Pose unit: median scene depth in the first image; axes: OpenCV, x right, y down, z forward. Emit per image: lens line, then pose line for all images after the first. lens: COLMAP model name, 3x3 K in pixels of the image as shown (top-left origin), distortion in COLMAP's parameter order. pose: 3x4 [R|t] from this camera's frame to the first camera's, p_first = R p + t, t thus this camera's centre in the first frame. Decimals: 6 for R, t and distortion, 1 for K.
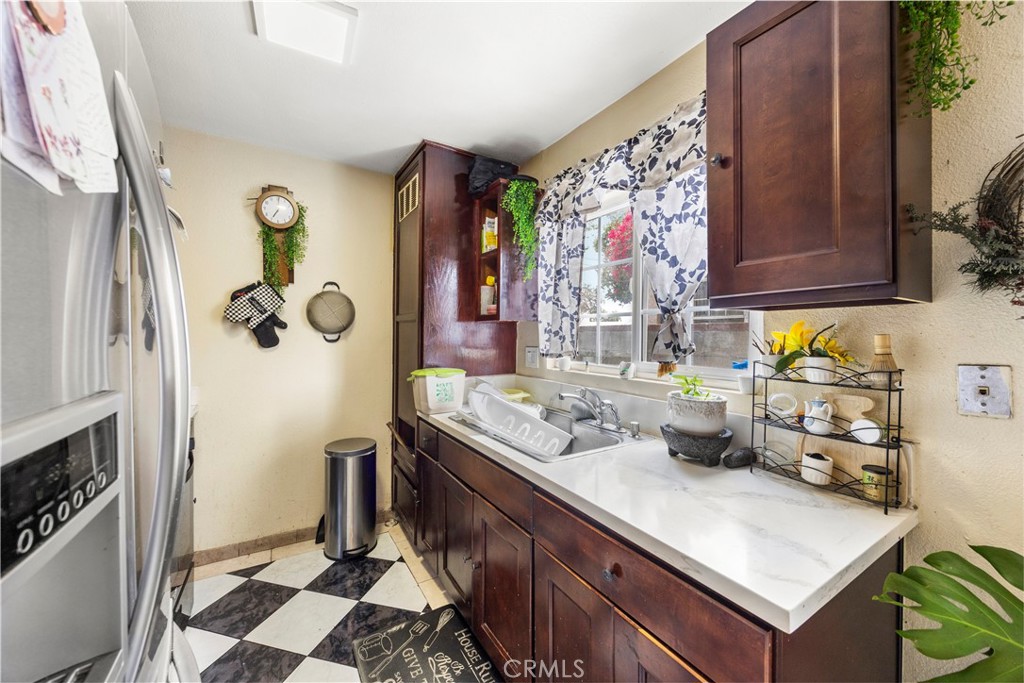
lens RADIAL K [[388.3, 0, 515.2], [0, 388.3, 336.2], [0, 0, 1]] dist [0.005512, -0.001116]
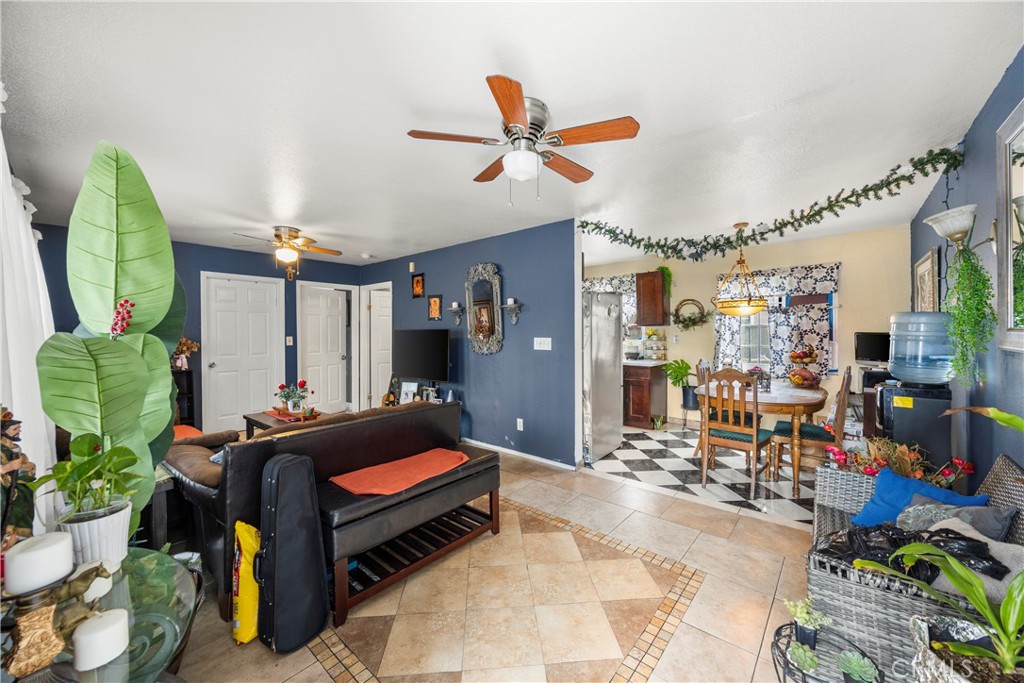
lens RADIAL K [[388.3, 0, 512.8], [0, 388.3, 339.0], [0, 0, 1]] dist [0.005512, -0.001116]
pose [[0.949765, -0.005470, 0.312917, -1.286567], [0.005332, 0.999985, 0.001296, 0.040059], [-0.312920, 0.000437, 0.949779, -1.620955]]
